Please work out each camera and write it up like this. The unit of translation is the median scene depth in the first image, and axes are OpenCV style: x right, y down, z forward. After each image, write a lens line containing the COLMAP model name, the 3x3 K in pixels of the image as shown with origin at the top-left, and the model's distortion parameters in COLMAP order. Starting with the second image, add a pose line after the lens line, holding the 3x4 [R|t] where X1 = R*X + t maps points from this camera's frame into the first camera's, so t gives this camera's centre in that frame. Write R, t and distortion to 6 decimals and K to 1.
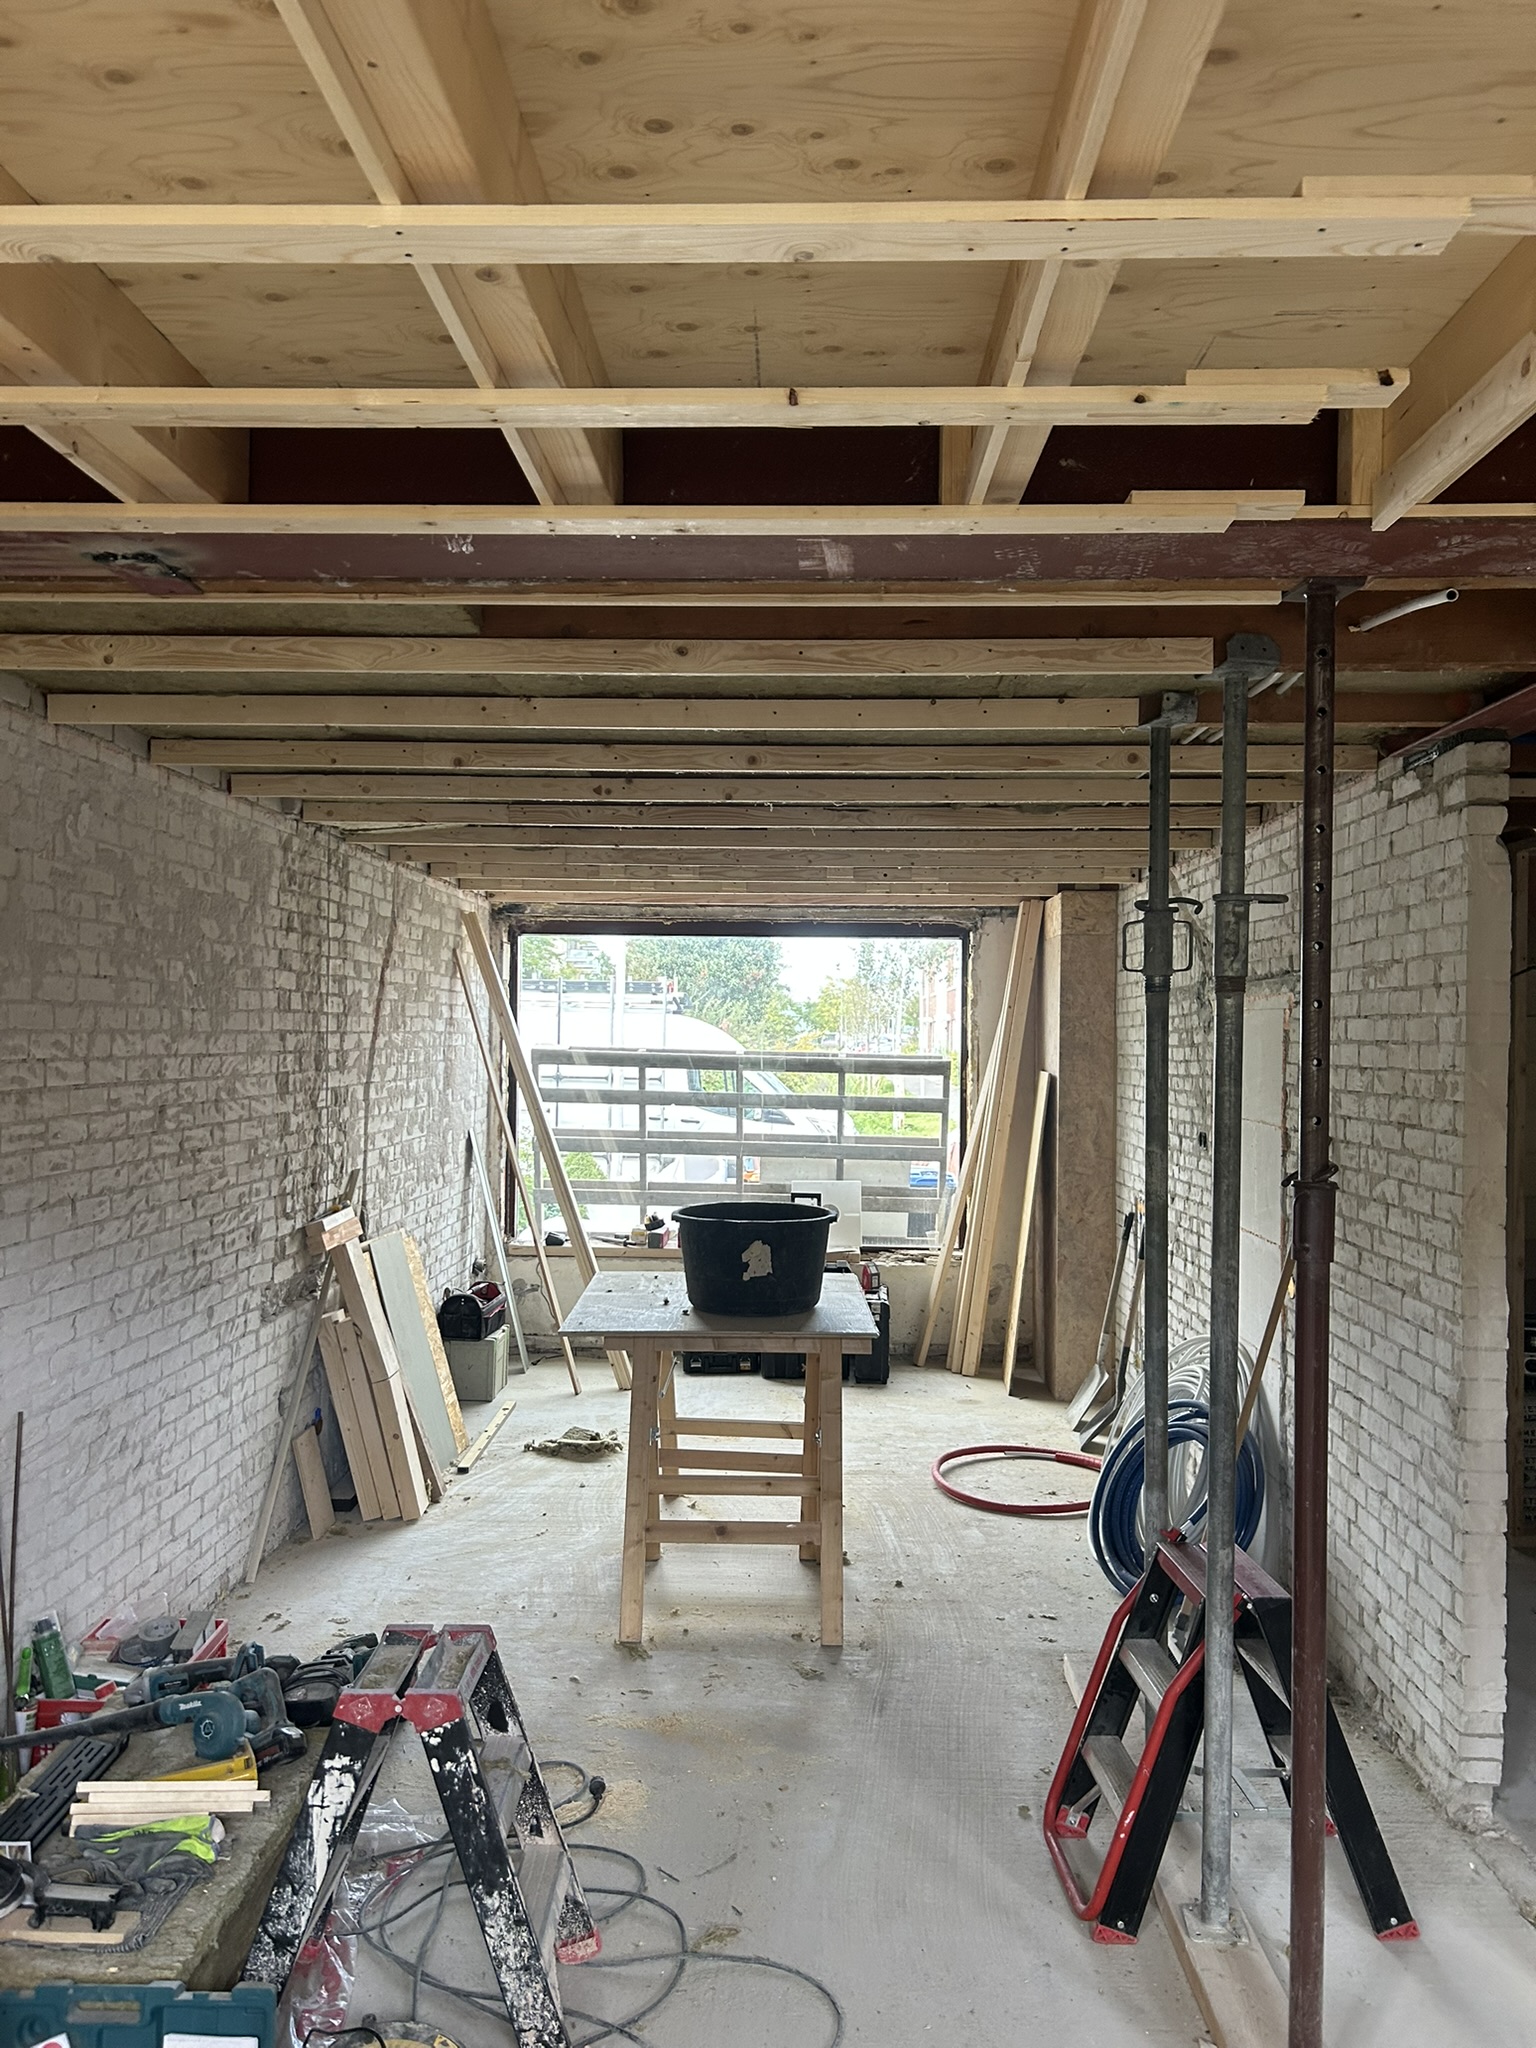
lens RADIAL K [[1541.4, 0, 768.0], [0, 1541.4, 1024.0], [0, 0, 1]] dist [0.039294, -0.039105]
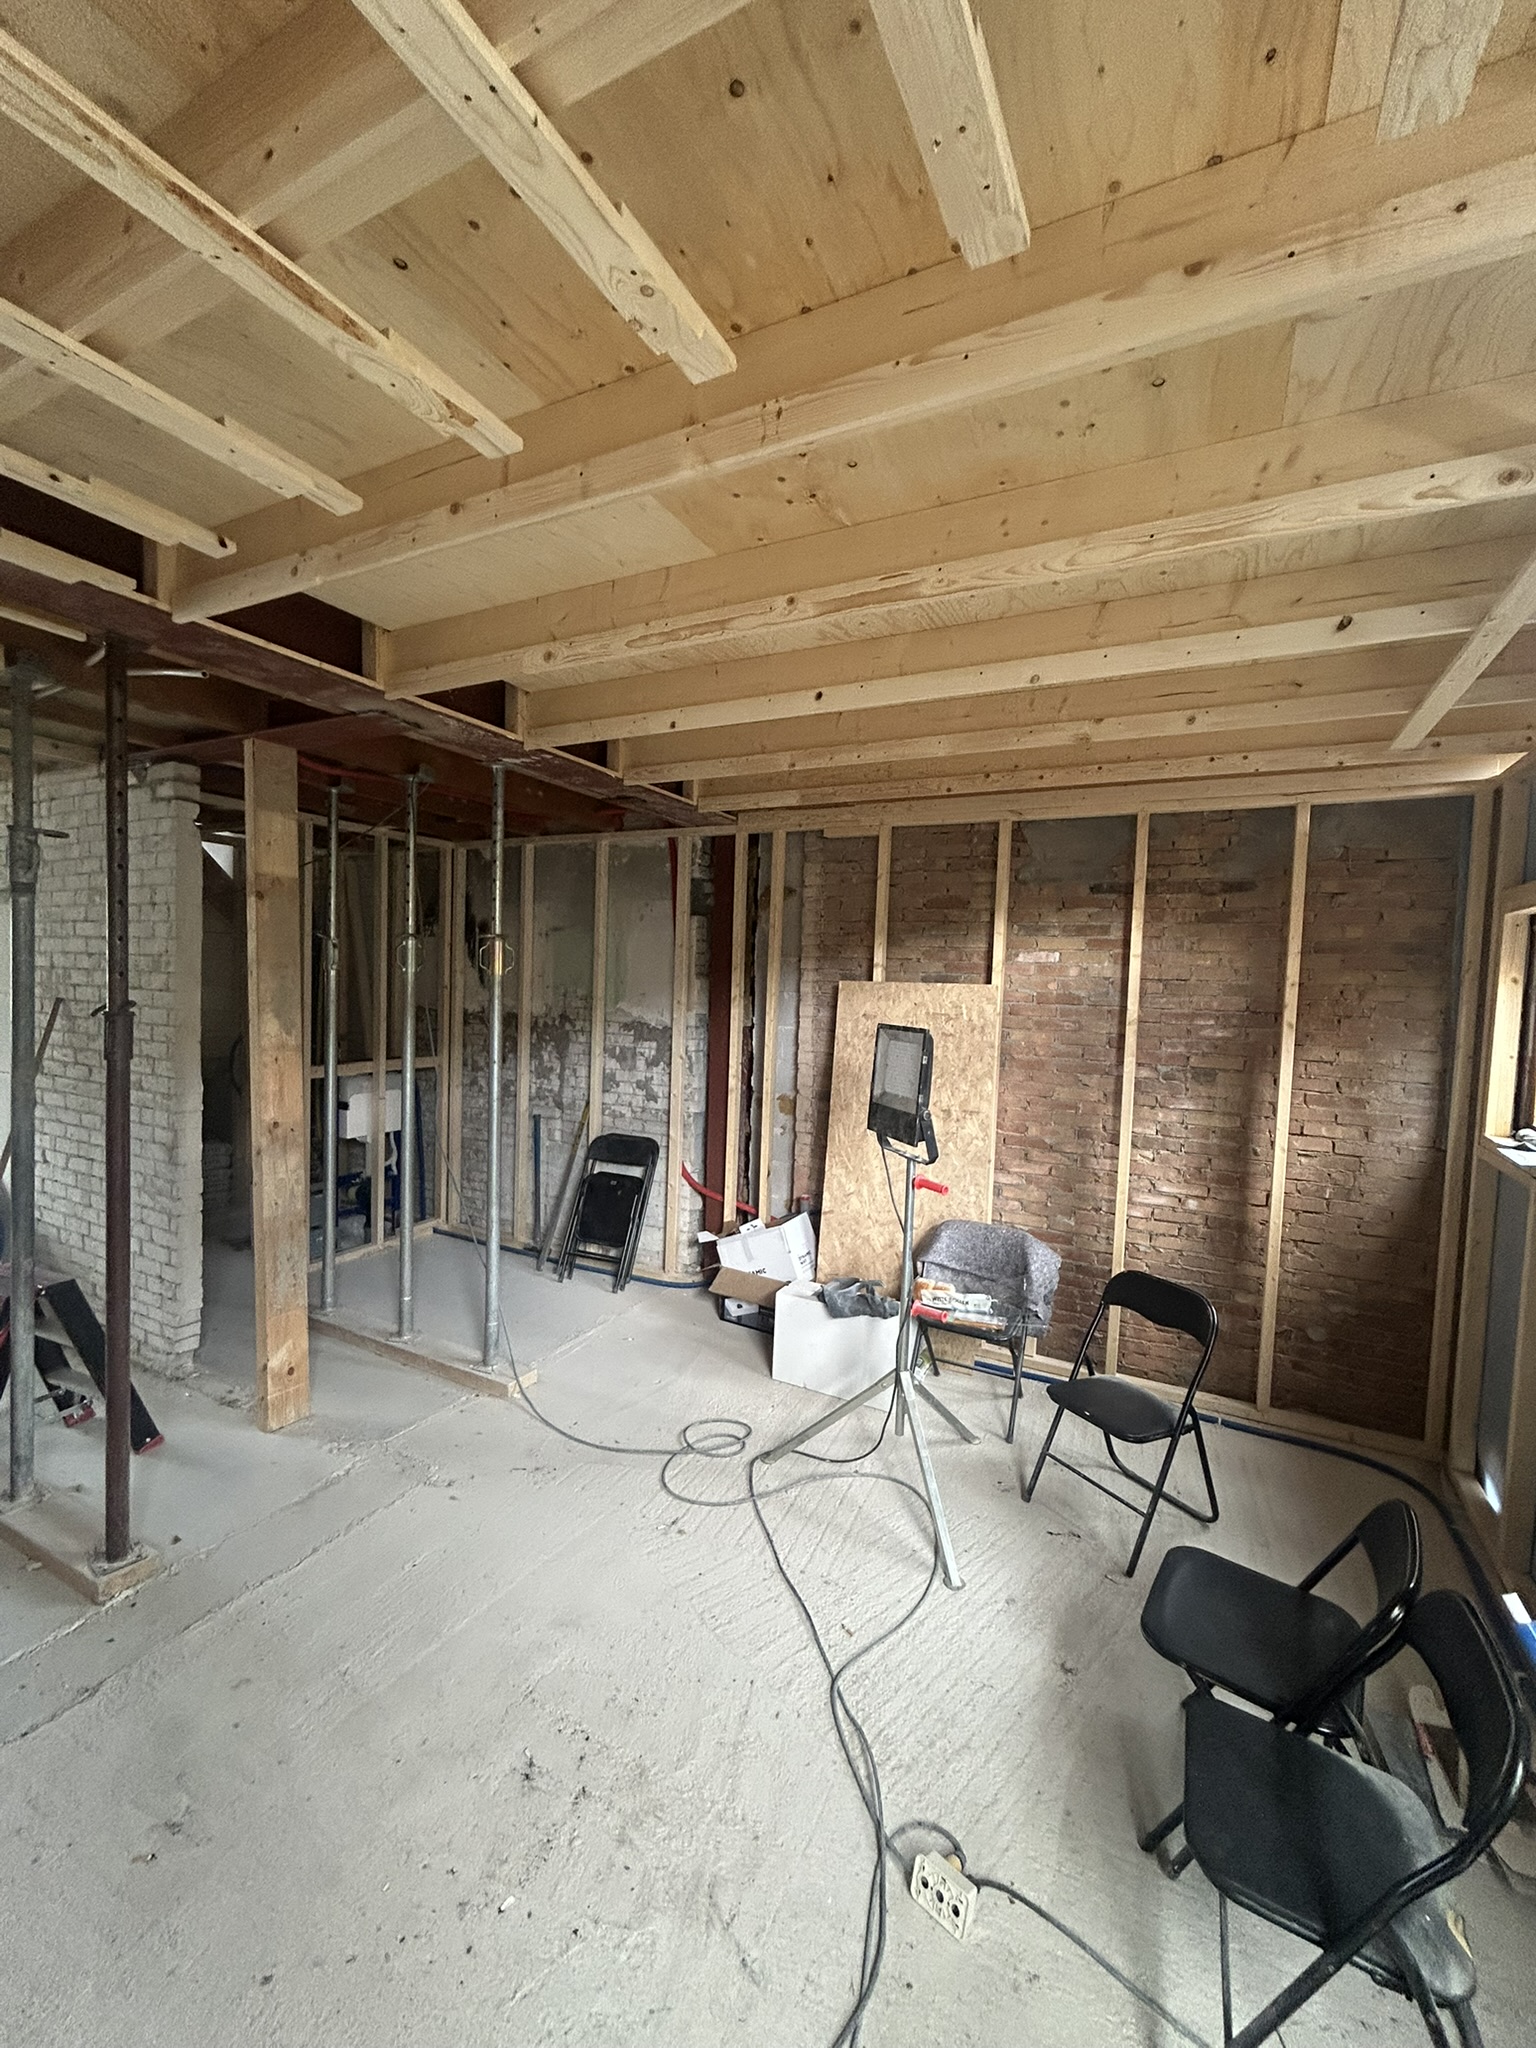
lens RADIAL K [[830.7, 0, 782.9], [0, 830.7, 1024.1], [0, 0, 1]] dist [0.000183, 0.000273]
pose [[0.416312, -0.044184, 0.908147, -0.113177], [-0.032906, 0.997432, 0.063612, 0.026708], [-0.908626, -0.056366, 0.413789, -0.003842]]
